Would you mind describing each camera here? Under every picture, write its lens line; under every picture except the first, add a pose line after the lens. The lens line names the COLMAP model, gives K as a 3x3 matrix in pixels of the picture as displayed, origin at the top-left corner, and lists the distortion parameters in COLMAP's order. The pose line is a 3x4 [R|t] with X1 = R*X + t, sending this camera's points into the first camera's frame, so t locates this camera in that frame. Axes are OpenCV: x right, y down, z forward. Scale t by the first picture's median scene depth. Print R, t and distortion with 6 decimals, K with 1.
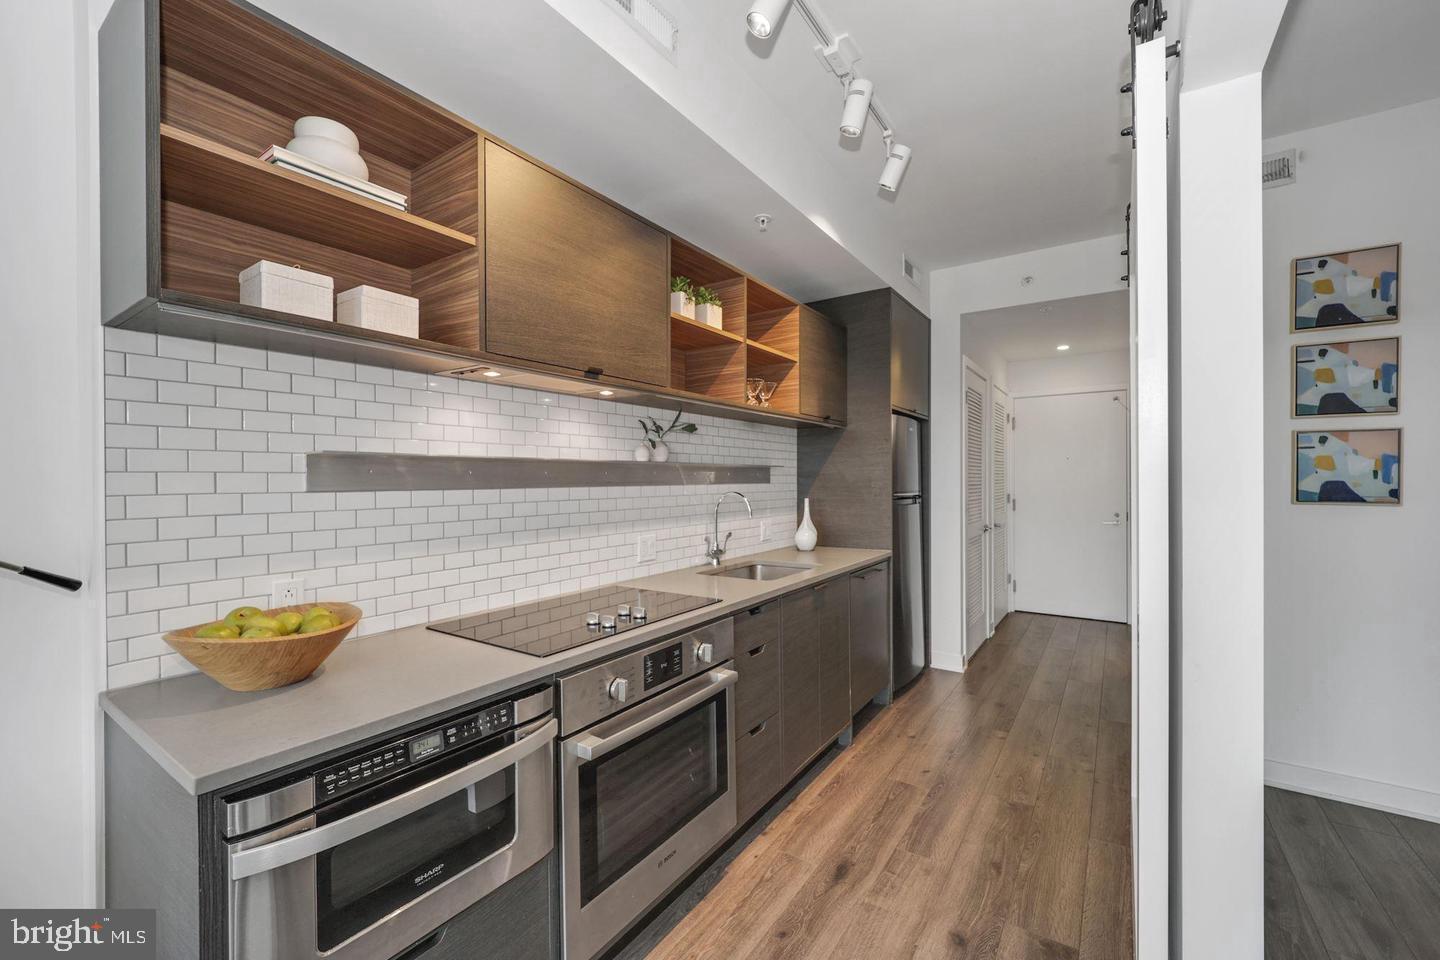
lens RADIAL K [[578.3, 0, 719.0], [0, 578.3, 483.6], [0, 0, 1]] dist [-0.000850, -0.000383]
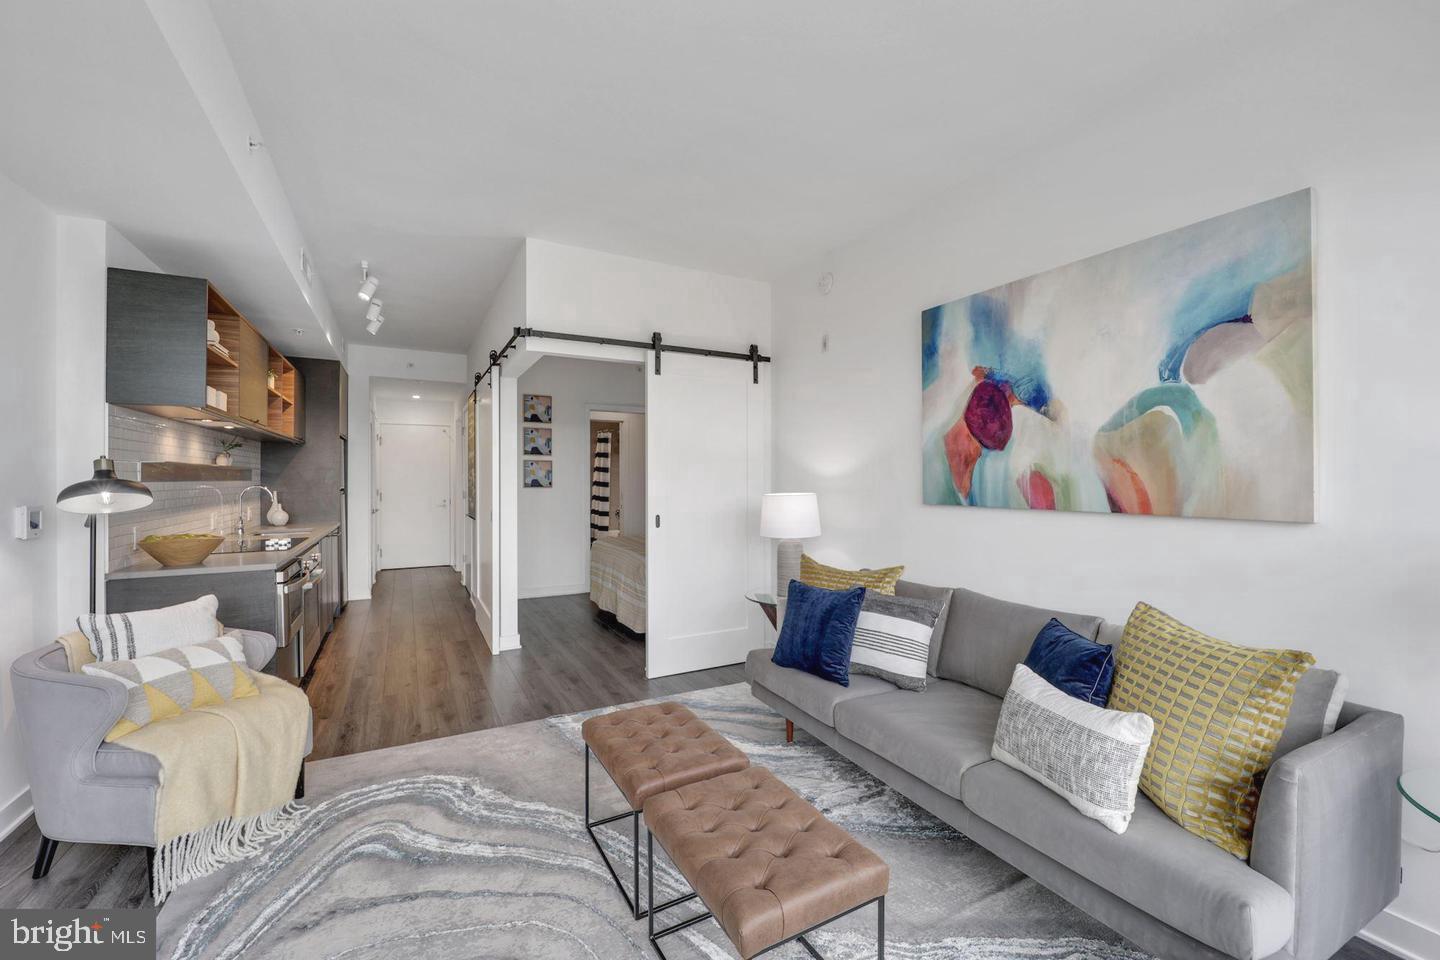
lens RADIAL K [[581.3, 0, 720.0], [0, 581.3, 480.0], [0, 0, 1]] dist [-0.028603, 0.000093]
pose [[0.452051, 0.002150, 0.891989, -0.881203], [0.006760, 0.999960, -0.005836, 0.018585], [-0.891966, 0.008668, 0.452019, -0.912658]]
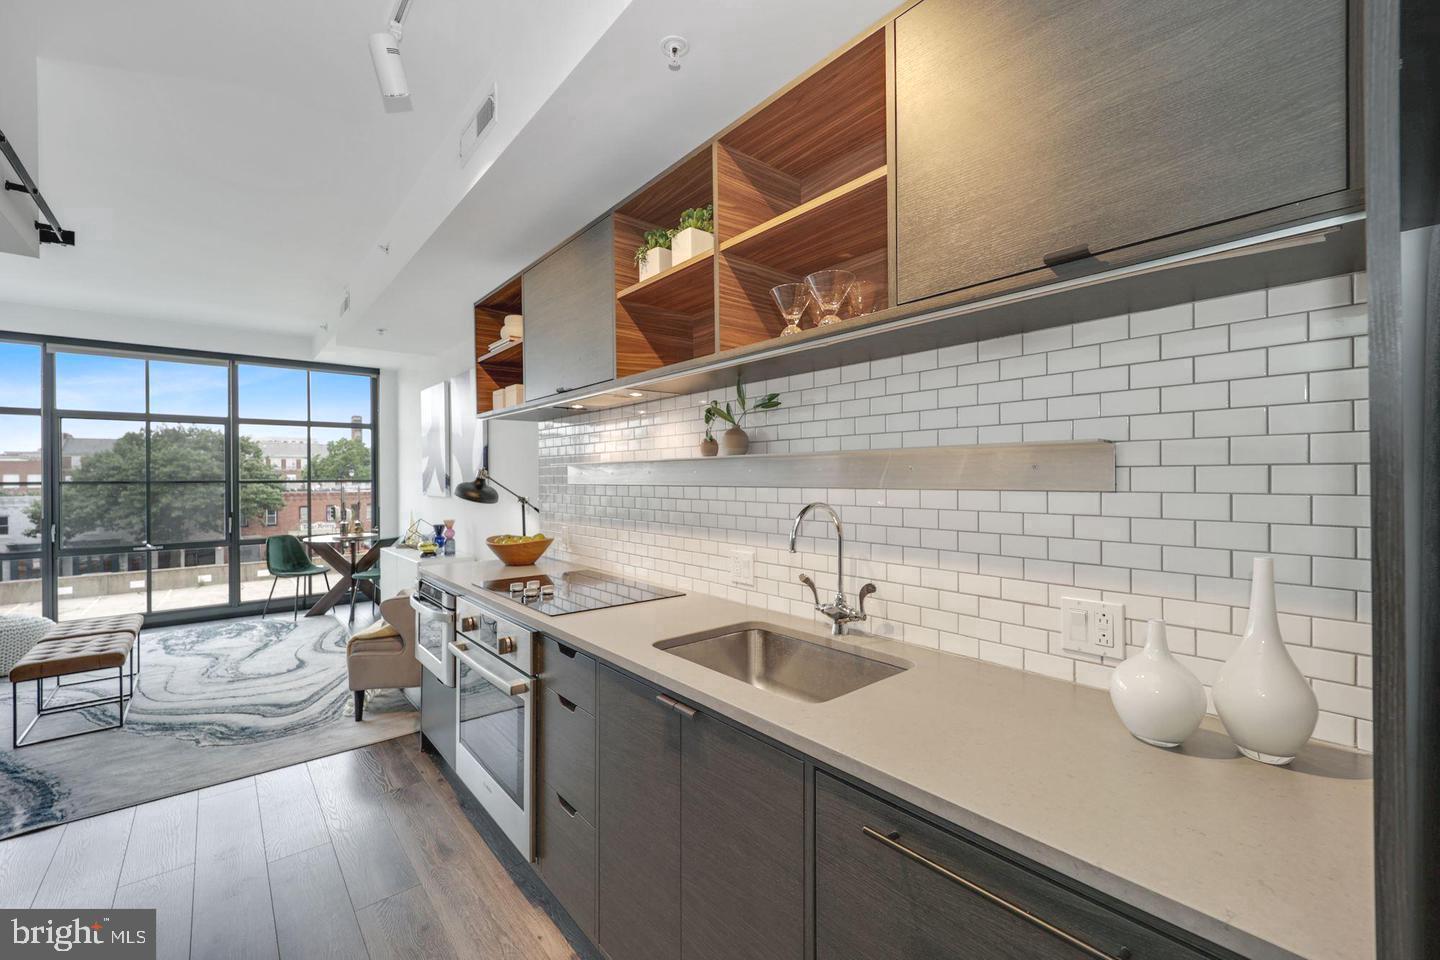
lens RADIAL K [[581.3, 0, 720.0], [0, 581.3, 480.0], [0, 0, 1]] dist [-0.028603, 0.000093]
pose [[-0.252644, 0.010120, -0.967506, 0.622388], [-0.001236, 0.999941, 0.010782, -0.013772], [0.967558, 0.003920, -0.252617, 1.147325]]
